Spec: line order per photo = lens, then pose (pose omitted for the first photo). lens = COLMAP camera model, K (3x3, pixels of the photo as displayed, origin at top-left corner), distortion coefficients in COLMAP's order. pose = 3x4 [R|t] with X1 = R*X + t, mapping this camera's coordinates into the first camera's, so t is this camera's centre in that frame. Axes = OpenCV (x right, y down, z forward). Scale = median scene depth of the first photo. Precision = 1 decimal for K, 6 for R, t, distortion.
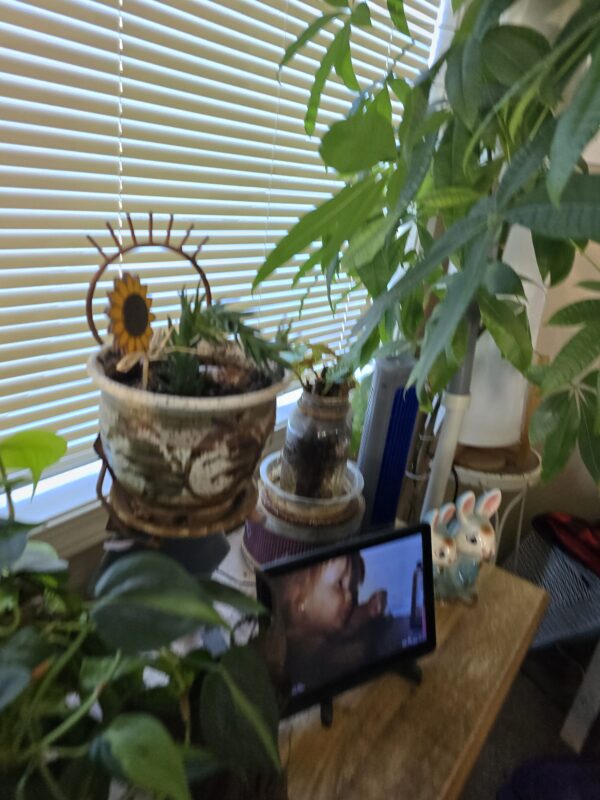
lens RADIAL K [[527.7, 0, 300.0], [0, 527.7, 400.0], [0, 0, 1]] dist [0.023994, -0.000095]
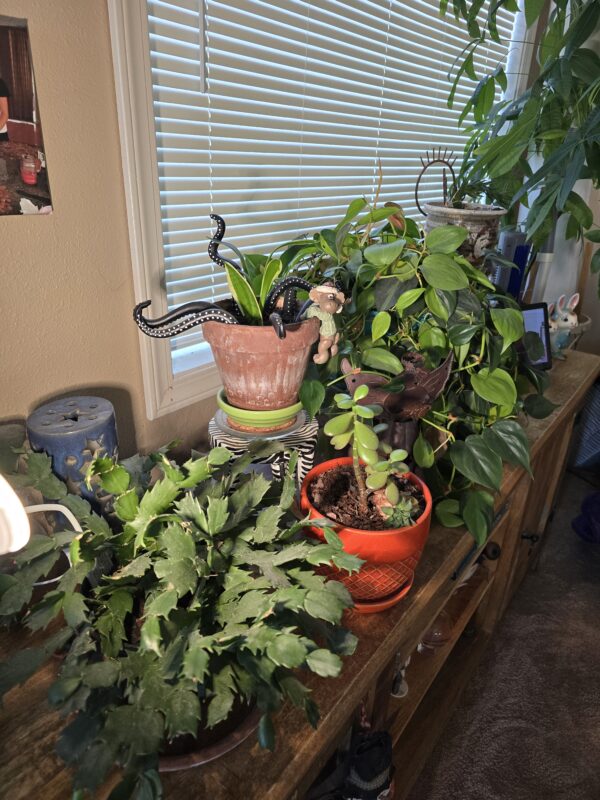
lens RADIAL K [[527.1, 0, 300.0], [0, 527.1, 400.0], [0, 0, 1]] dist [0.006761, -0.001825]
pose [[0.997509, -0.064549, -0.028454, -0.573179], [0.065577, 0.997168, 0.036812, 0.411048], [0.025997, -0.038586, 0.998917, -0.900324]]
